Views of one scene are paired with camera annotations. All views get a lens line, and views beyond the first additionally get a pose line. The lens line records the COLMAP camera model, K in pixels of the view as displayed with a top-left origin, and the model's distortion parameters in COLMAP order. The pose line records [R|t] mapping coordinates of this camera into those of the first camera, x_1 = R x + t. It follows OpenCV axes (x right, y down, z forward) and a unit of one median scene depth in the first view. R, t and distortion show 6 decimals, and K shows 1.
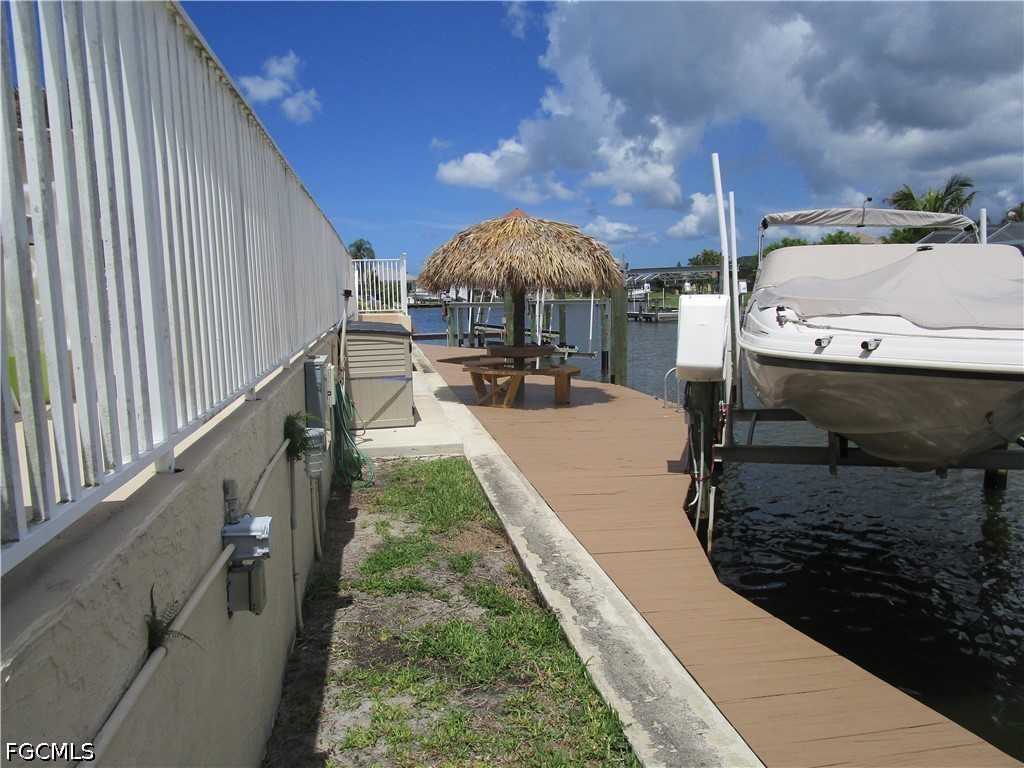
lens RADIAL K [[733.5, 0, 501.3], [0, 733.5, 388.7], [0, 0, 1]] dist [-0.017944, 0.004152]
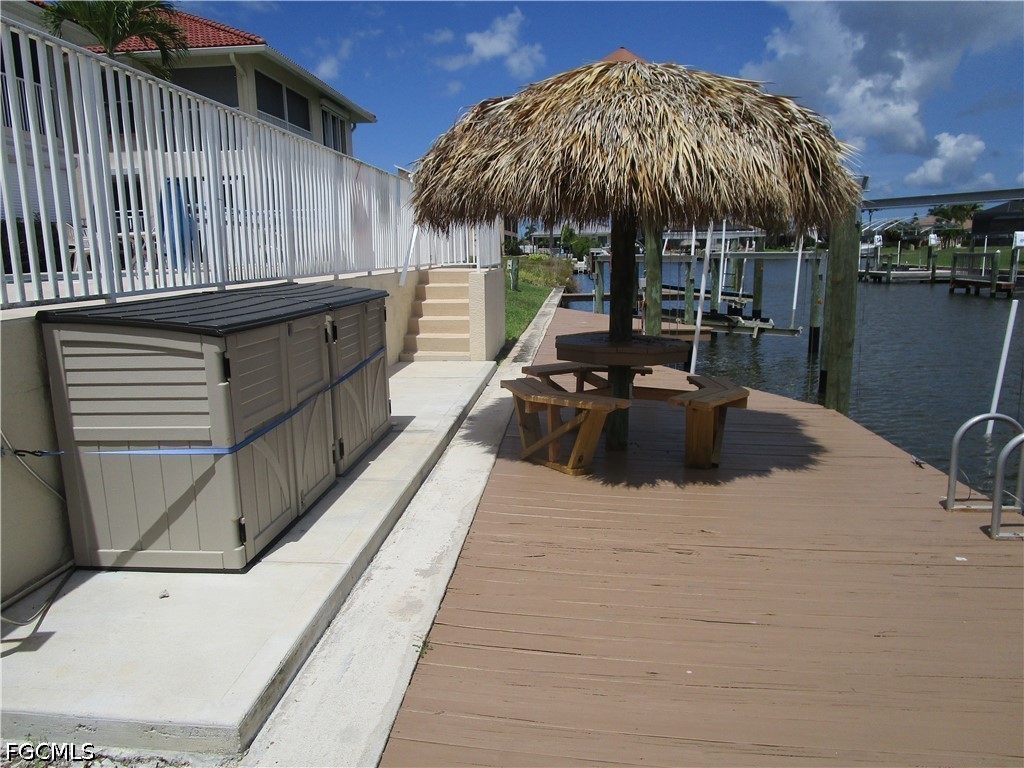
lens RADIAL K [[733.5, 0, 501.3], [0, 733.5, 388.7], [0, 0, 1]] dist [-0.017944, 0.004152]
pose [[0.964010, 0.053337, -0.260461, 0.073811], [-0.037478, 0.997150, 0.065483, -0.051950], [0.263212, -0.053364, 0.963261, 0.479054]]
